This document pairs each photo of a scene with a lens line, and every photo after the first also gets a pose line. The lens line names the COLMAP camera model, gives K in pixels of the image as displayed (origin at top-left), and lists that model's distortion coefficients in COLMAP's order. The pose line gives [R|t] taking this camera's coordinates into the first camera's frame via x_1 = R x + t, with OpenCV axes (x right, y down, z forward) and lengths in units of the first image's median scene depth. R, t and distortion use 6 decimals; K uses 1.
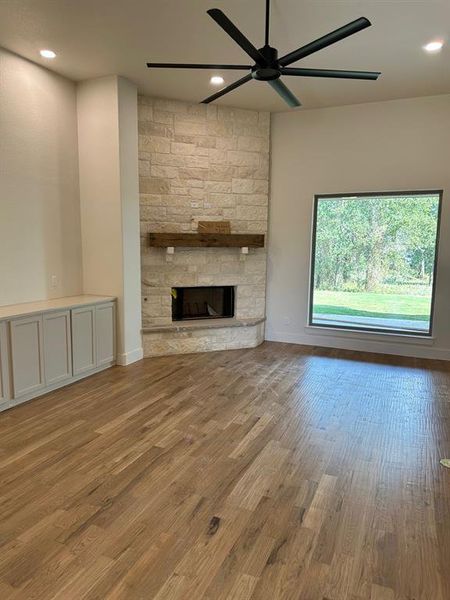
lens RADIAL K [[408.0, 0, 225.0], [0, 408.0, 300.0], [0, 0, 1]] dist [0.047722, -0.002020]
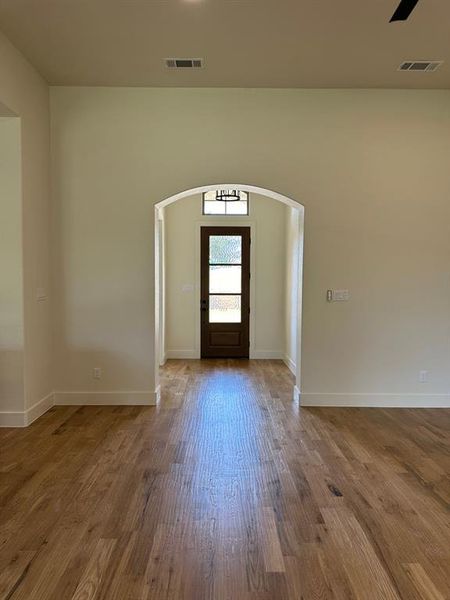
lens RADIAL K [[488.0, 0, 225.0], [0, 488.0, 300.0], [0, 0, 1]] dist [0.078496, -0.159570]
pose [[-0.908598, 0.001408, -0.417669, 0.733269], [-0.068466, 0.985965, 0.152267, -0.171083], [0.412021, 0.166946, -0.895750, 1.749821]]
